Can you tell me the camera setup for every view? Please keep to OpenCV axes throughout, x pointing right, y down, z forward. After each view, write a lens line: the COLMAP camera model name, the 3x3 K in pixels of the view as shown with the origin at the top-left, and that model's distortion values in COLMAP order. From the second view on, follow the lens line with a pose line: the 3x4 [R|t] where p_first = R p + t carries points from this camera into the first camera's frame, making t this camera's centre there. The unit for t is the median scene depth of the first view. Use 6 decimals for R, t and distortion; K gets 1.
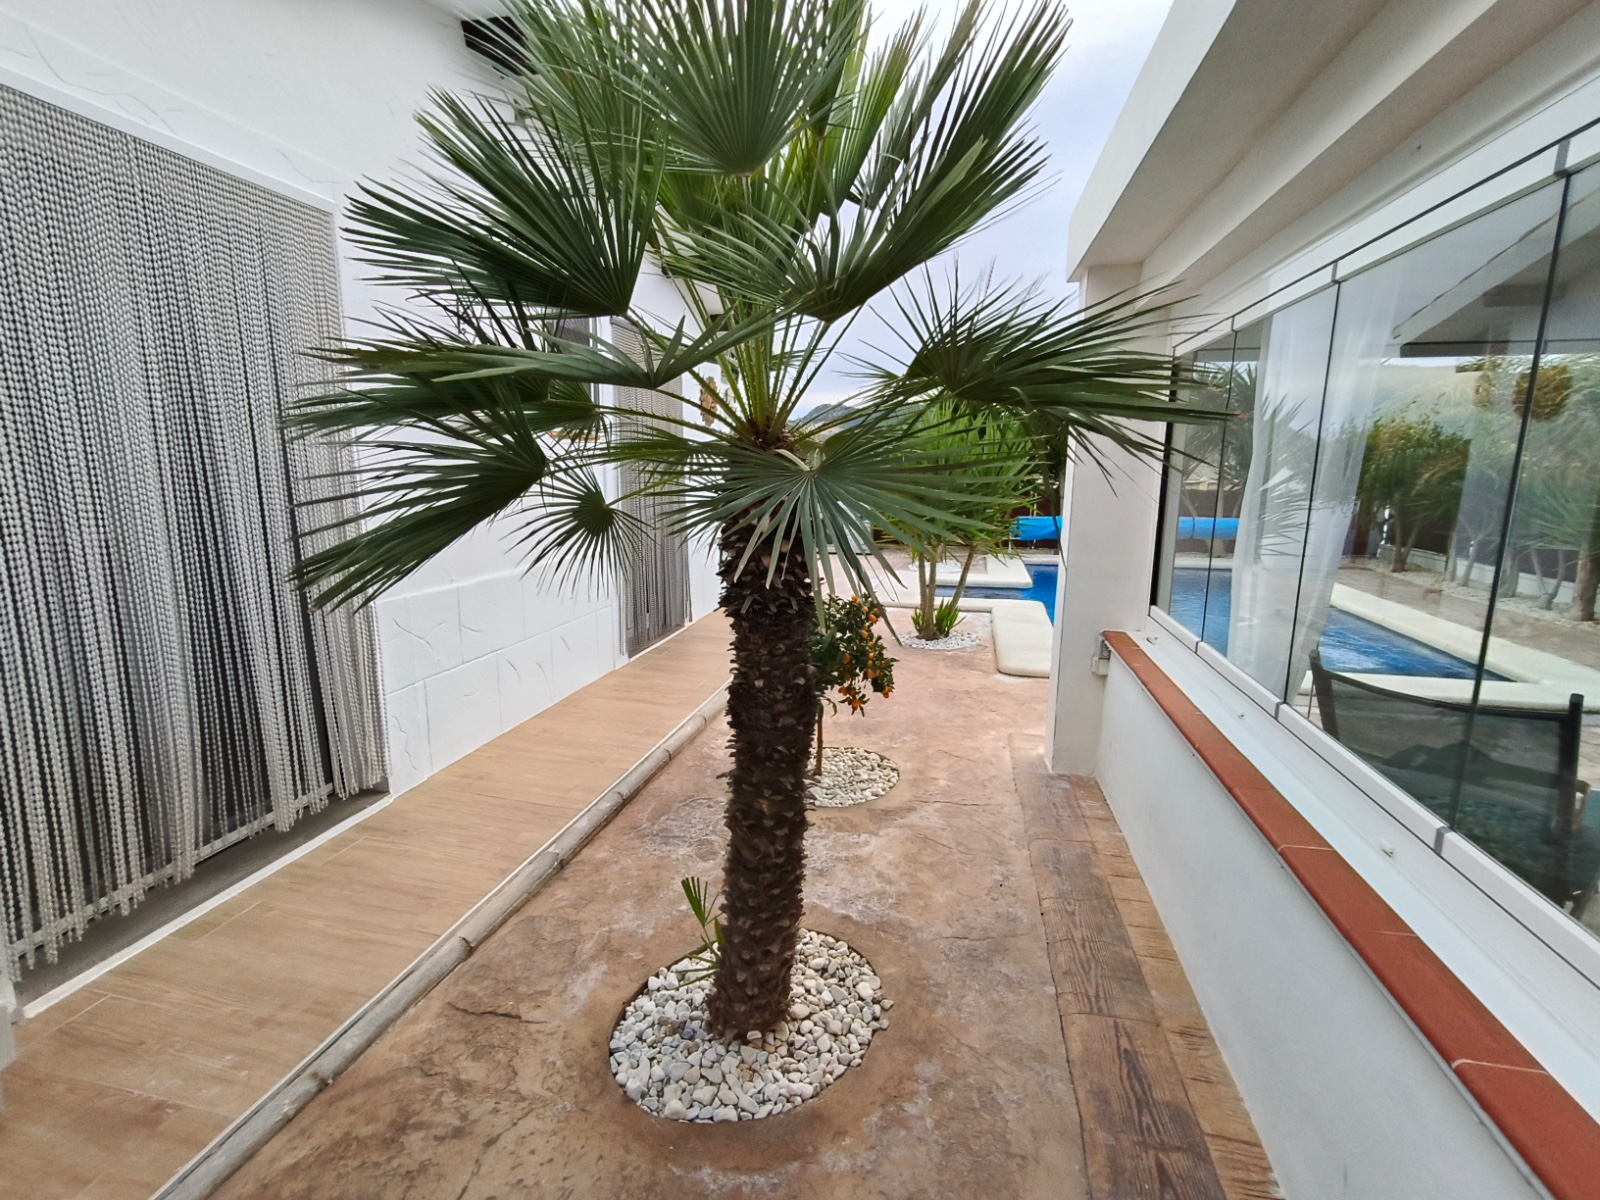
lens RADIAL K [[743.4, 0, 810.4], [0, 743.4, 589.0], [0, 0, 1]] dist [0.000088, 0.000694]
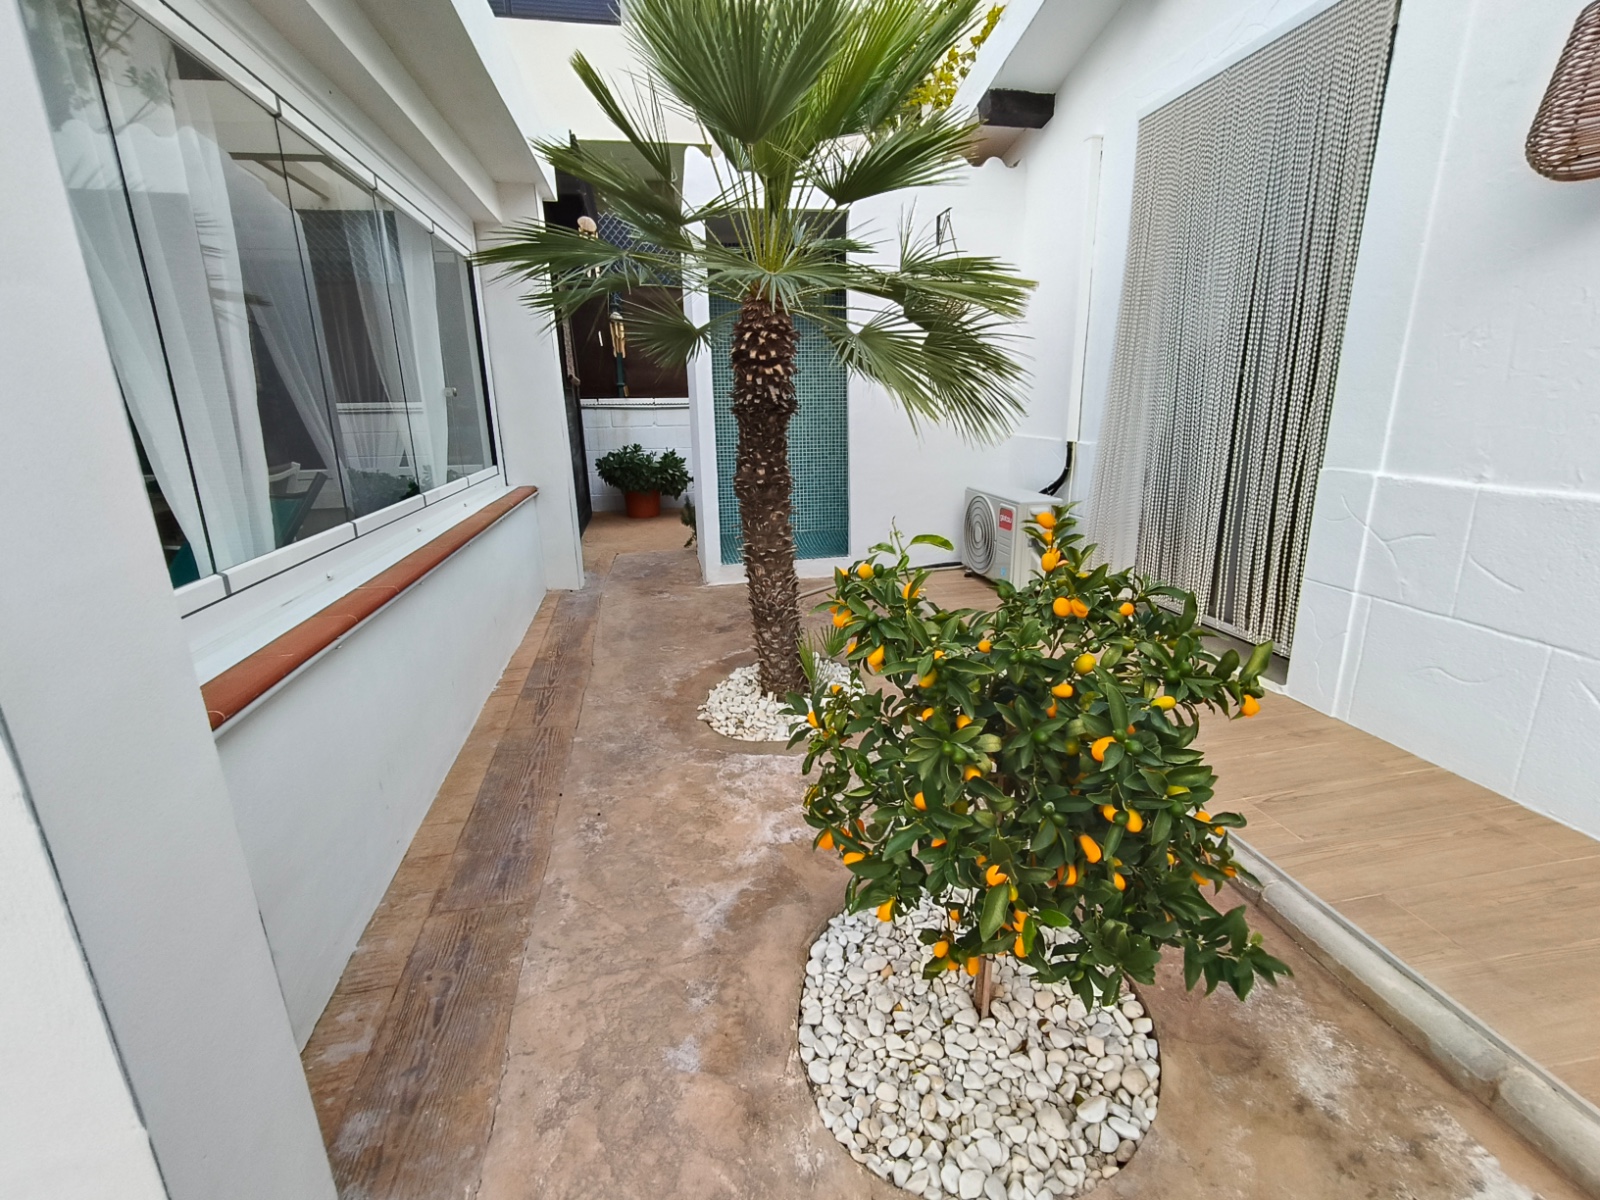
lens RADIAL K [[743.4, 0, 810.4], [0, 743.4, 589.0], [0, 0, 1]] dist [0.000088, 0.000694]
pose [[-0.922370, 0.111734, -0.369796, 0.324954], [-0.049912, 0.914765, 0.400891, -0.185914], [0.383069, 0.388227, -0.838175, 1.733190]]
